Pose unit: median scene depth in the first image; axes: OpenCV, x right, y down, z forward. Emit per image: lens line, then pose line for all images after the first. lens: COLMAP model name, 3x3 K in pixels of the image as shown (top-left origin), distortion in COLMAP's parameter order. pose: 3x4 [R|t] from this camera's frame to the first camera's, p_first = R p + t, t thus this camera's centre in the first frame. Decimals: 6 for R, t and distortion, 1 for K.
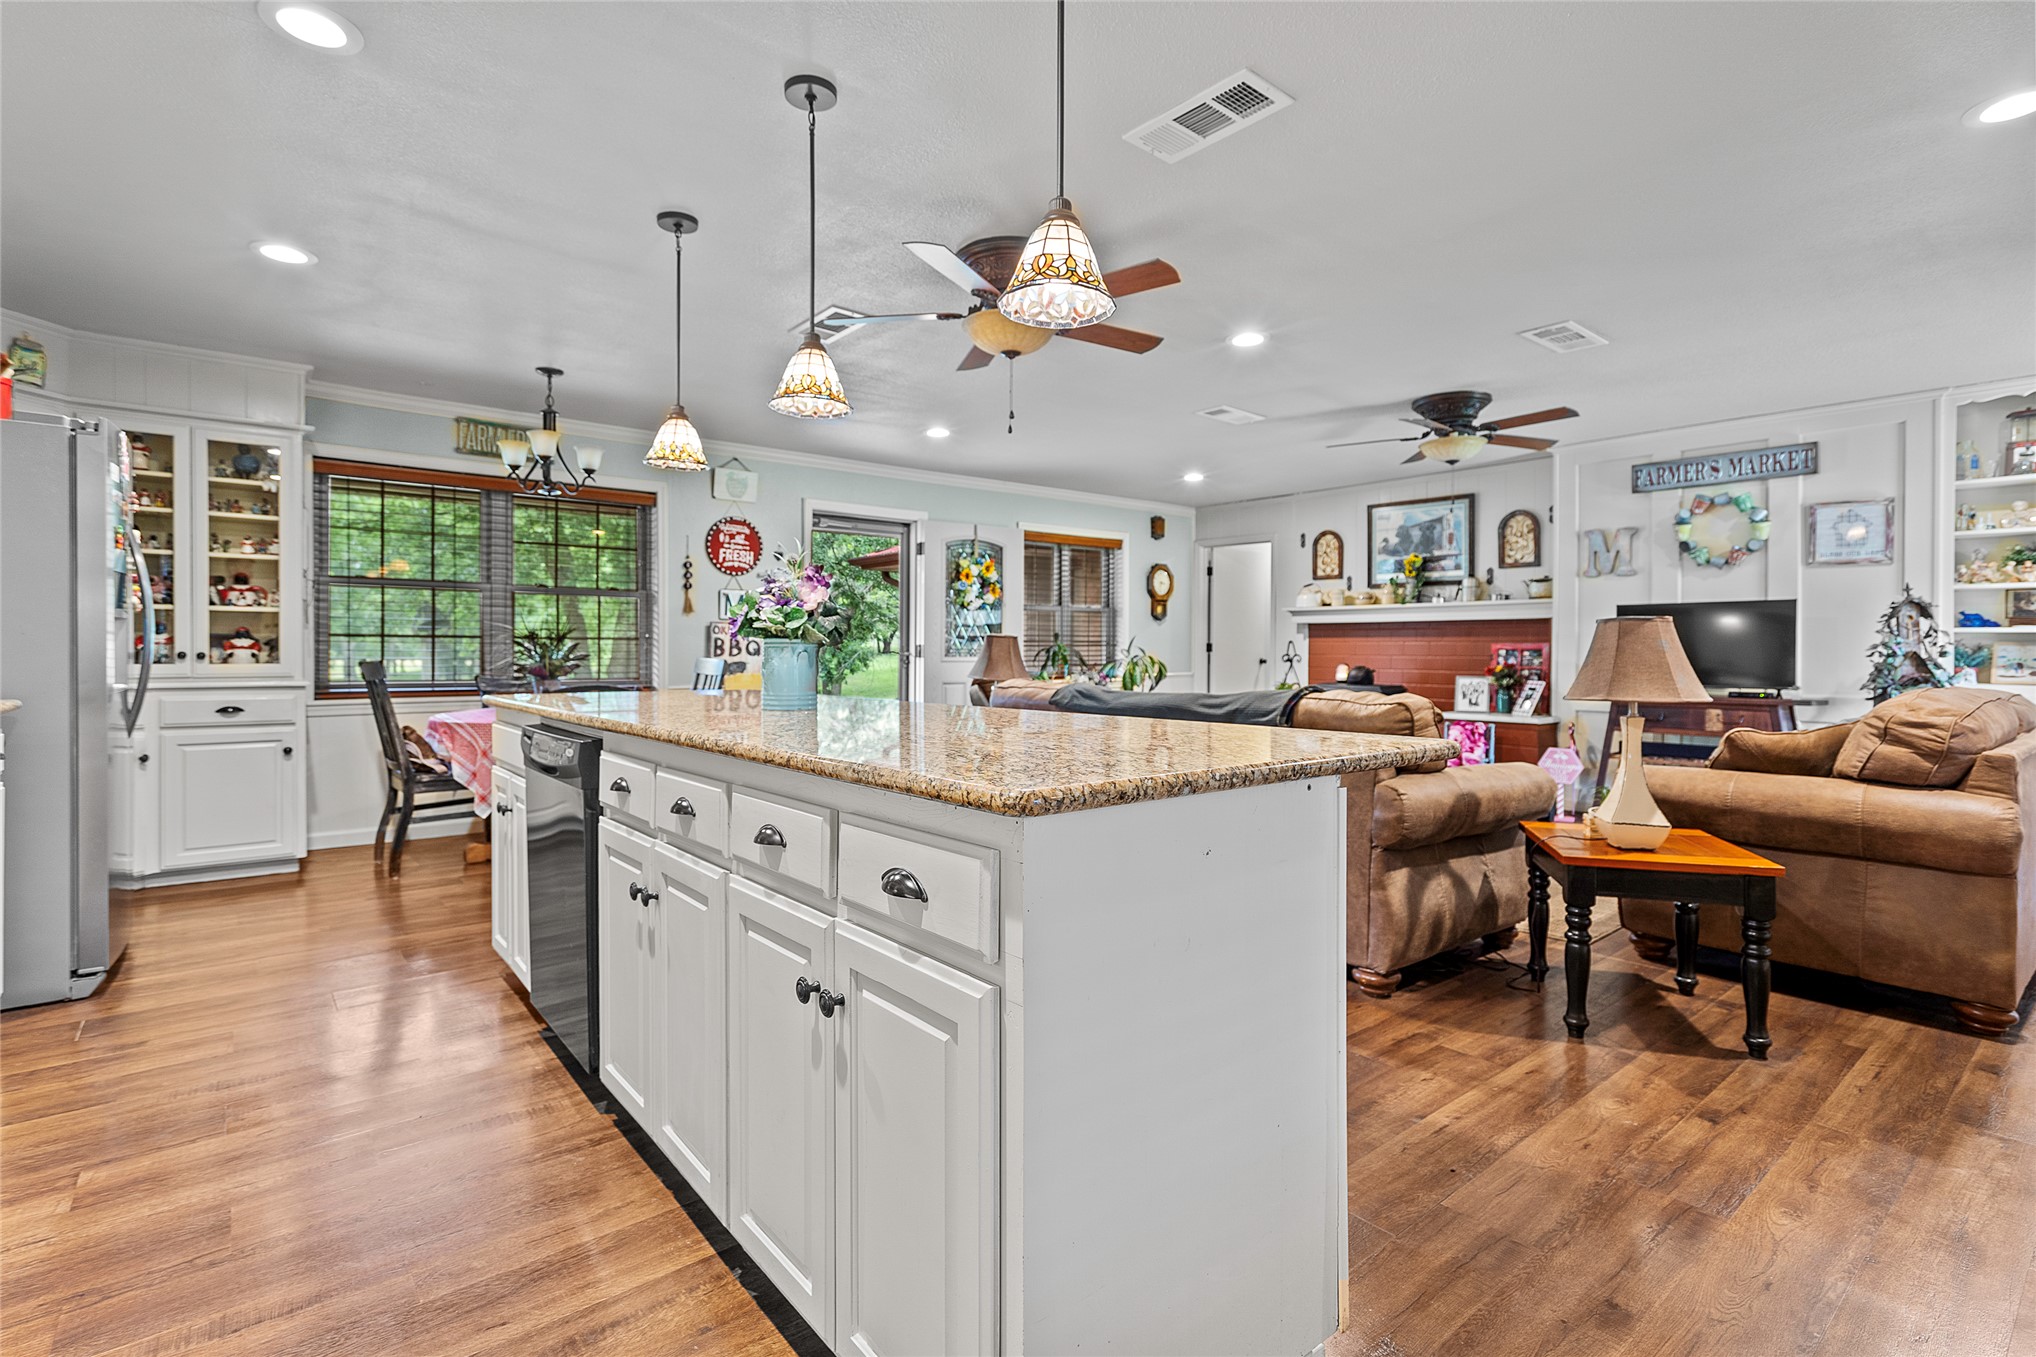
lens RADIAL K [[962.2, 0, 1016.4], [0, 962.2, 658.4], [0, 0, 1]] dist [0.003211, 0.000096]
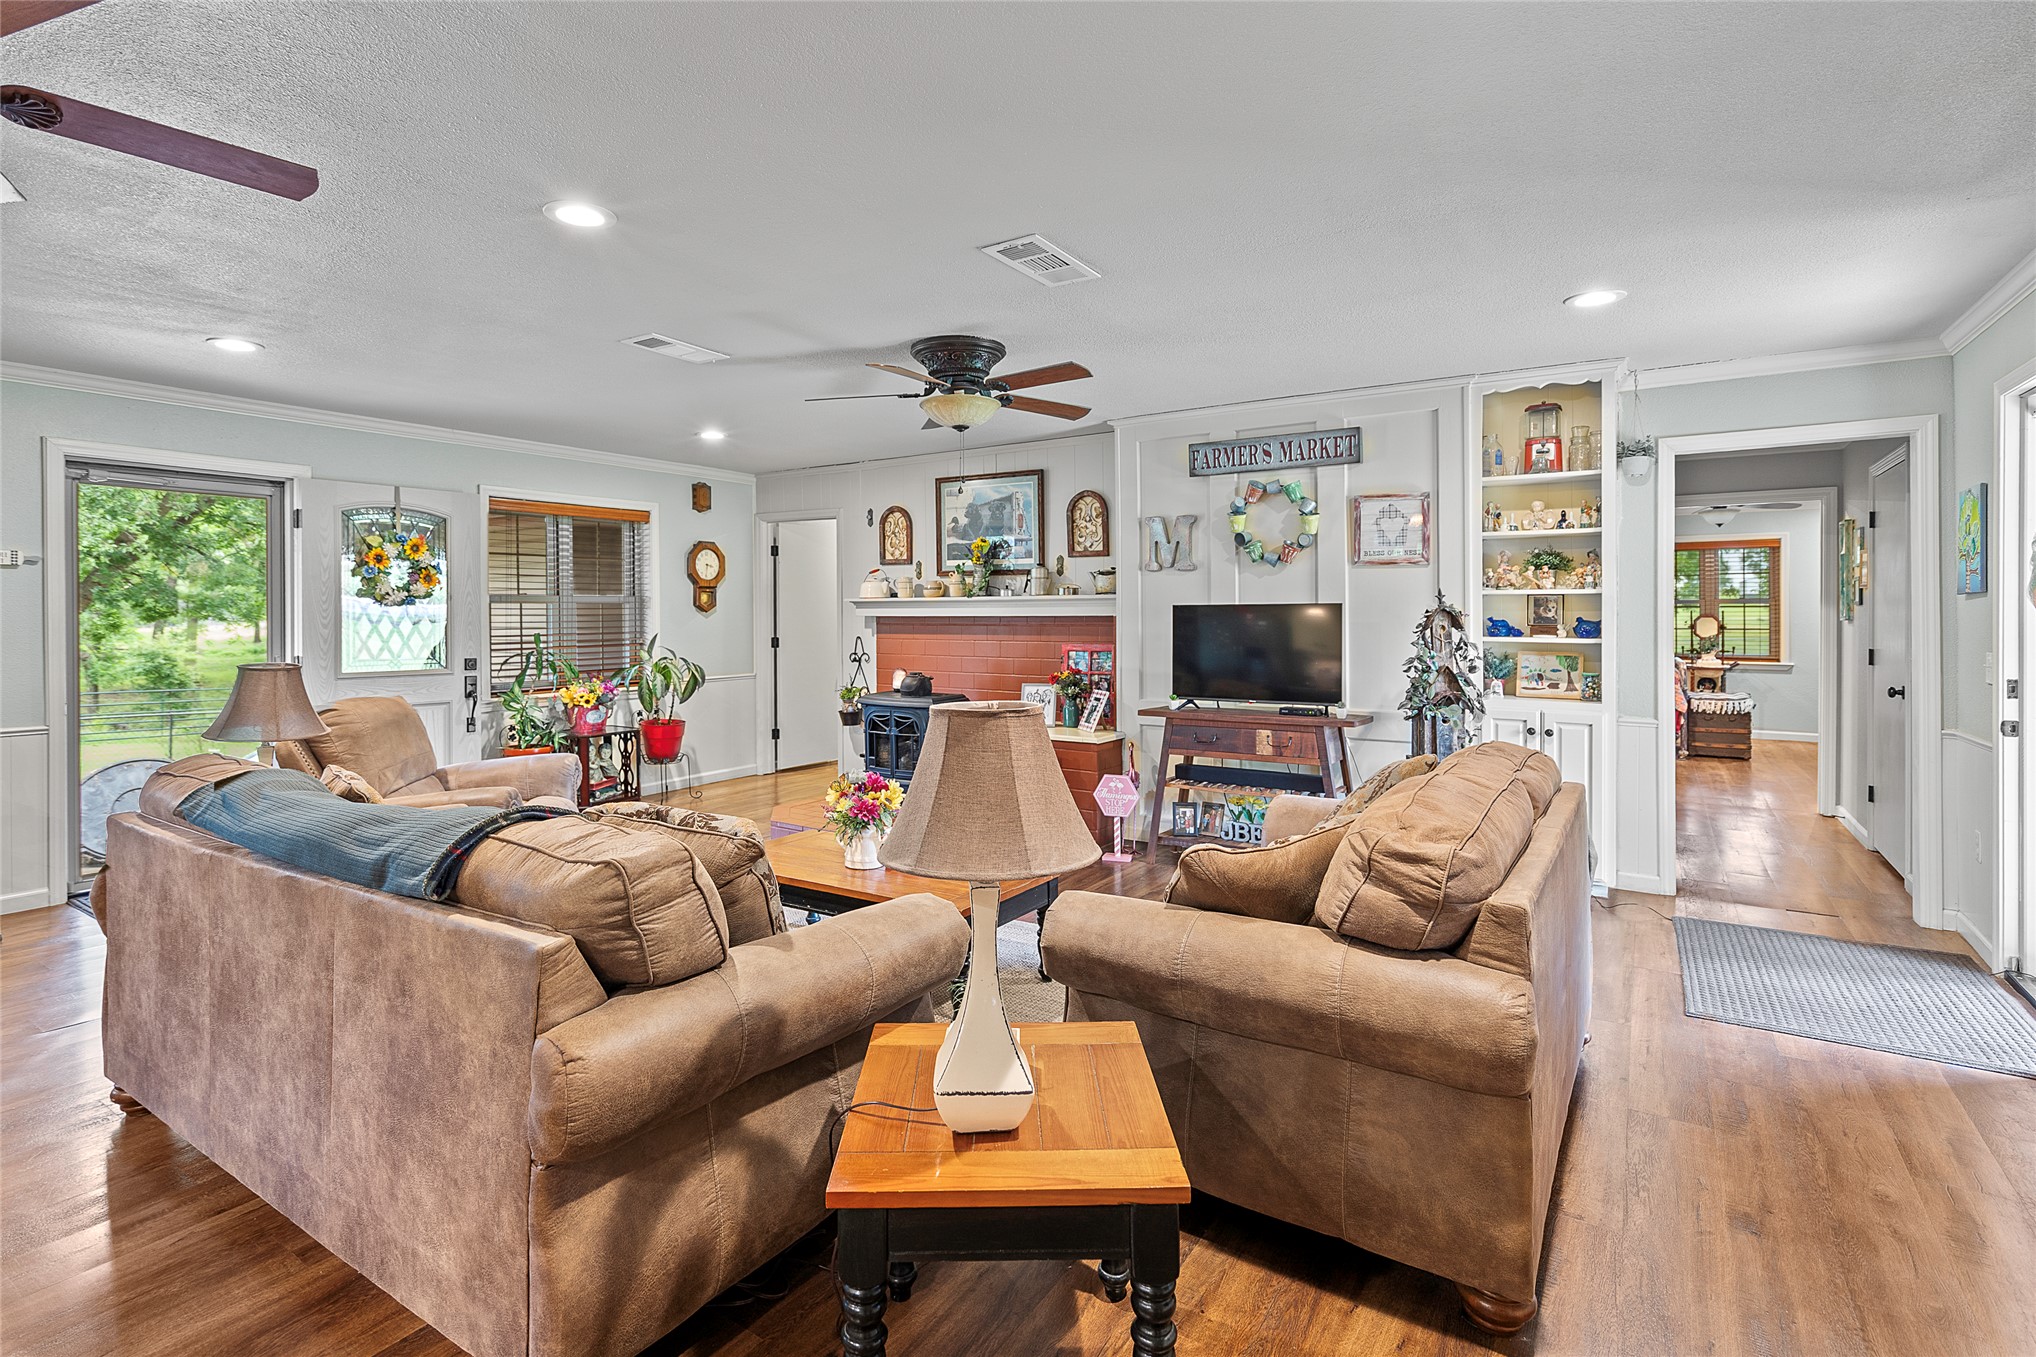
lens RADIAL K [[962.2, 0, 1026.6], [0, 962.2, 614.6], [0, 0, 1]] dist [0.003211, 0.000096]
pose [[0.952312, -0.007542, 0.305033, 0.266054], [0.009952, 0.999930, -0.006348, -0.048770], [-0.304964, 0.009081, 0.952320, 0.248524]]
